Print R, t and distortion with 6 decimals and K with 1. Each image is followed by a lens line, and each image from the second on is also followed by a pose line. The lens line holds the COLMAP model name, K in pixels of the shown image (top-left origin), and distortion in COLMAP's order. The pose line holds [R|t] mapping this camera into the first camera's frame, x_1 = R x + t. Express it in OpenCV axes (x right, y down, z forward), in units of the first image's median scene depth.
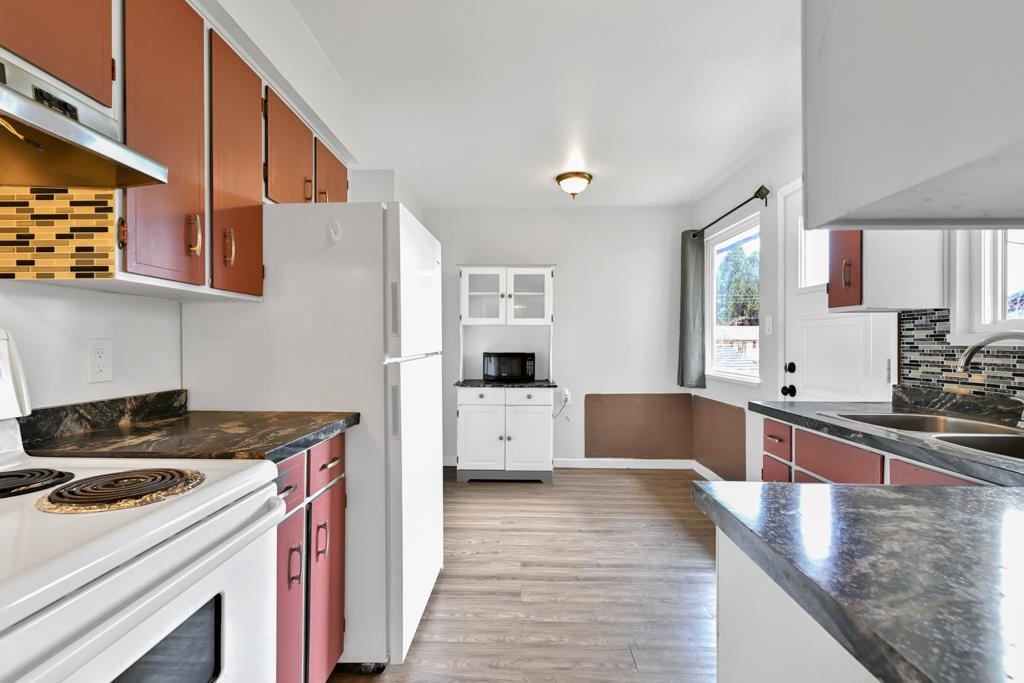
lens RADIAL K [[487.9, 0, 503.0], [0, 487.9, 343.7], [0, 0, 1]] dist [0.021470, -0.003836]
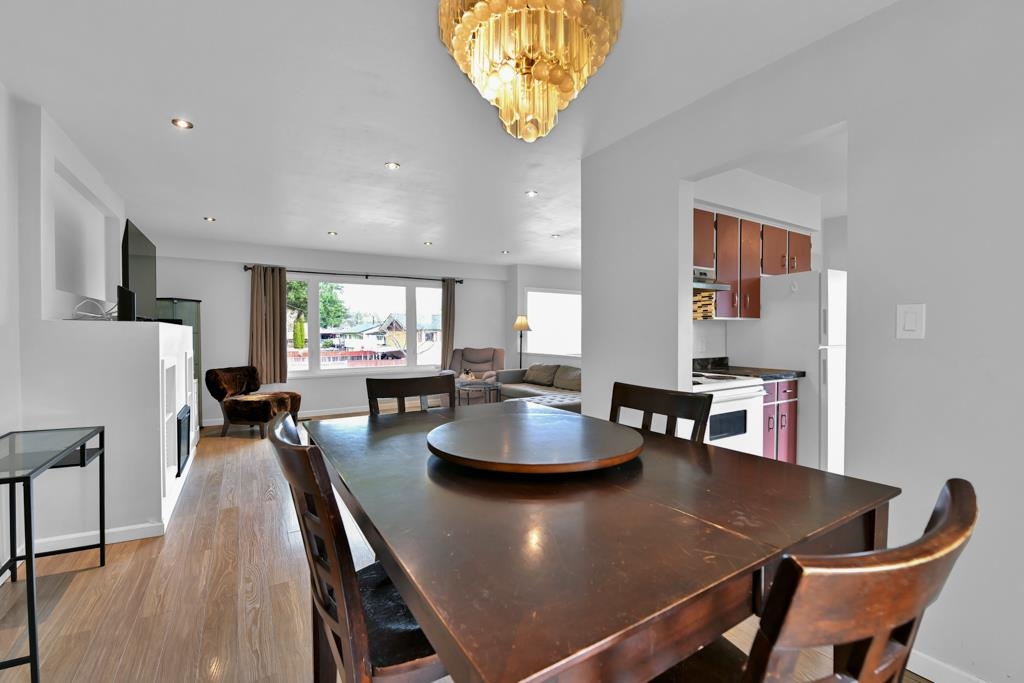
lens RADIAL K [[443.6, 0, 509.6], [0, 443.6, 343.6], [0, 0, 1]] dist [-0.004070, 0.001785]
pose [[0.561684, 0.016627, -0.827185, 0.442405], [-0.000469, 0.999804, 0.019777, -0.013138], [0.827352, -0.010720, 0.561581, -0.881232]]
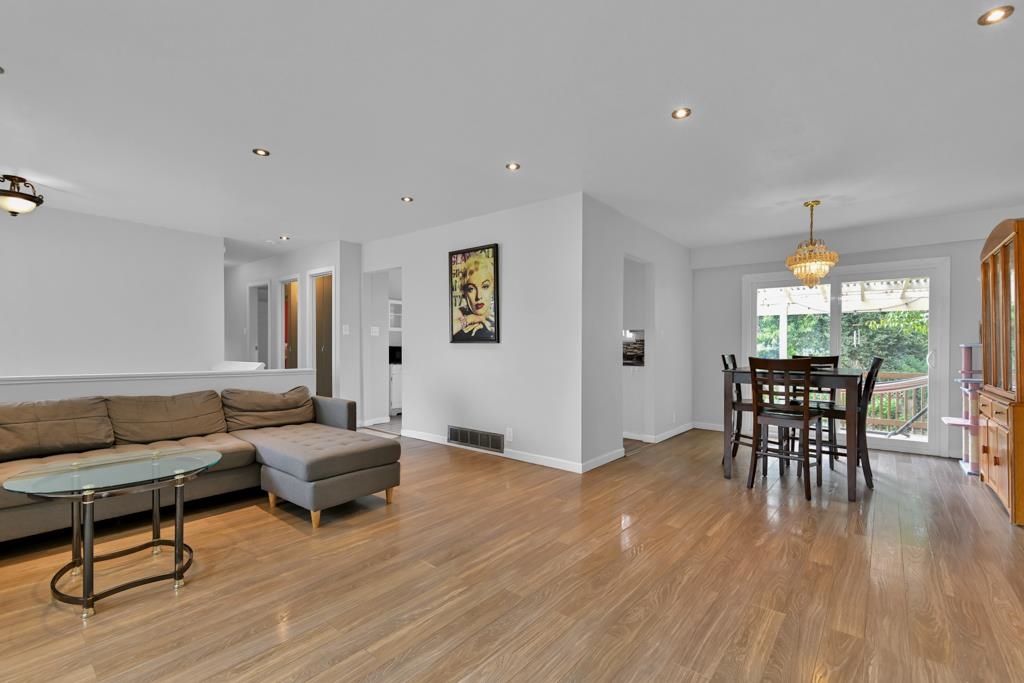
lens RADIAL K [[443.6, 0, 512.1], [0, 443.6, 351.6], [0, 0, 1]] dist [-0.004070, 0.001785]
pose [[0.593696, -0.006712, 0.804662, -2.221006], [-0.003690, 0.999932, 0.011064, 0.035819], [-0.804681, -0.009538, 0.593631, -0.702423]]
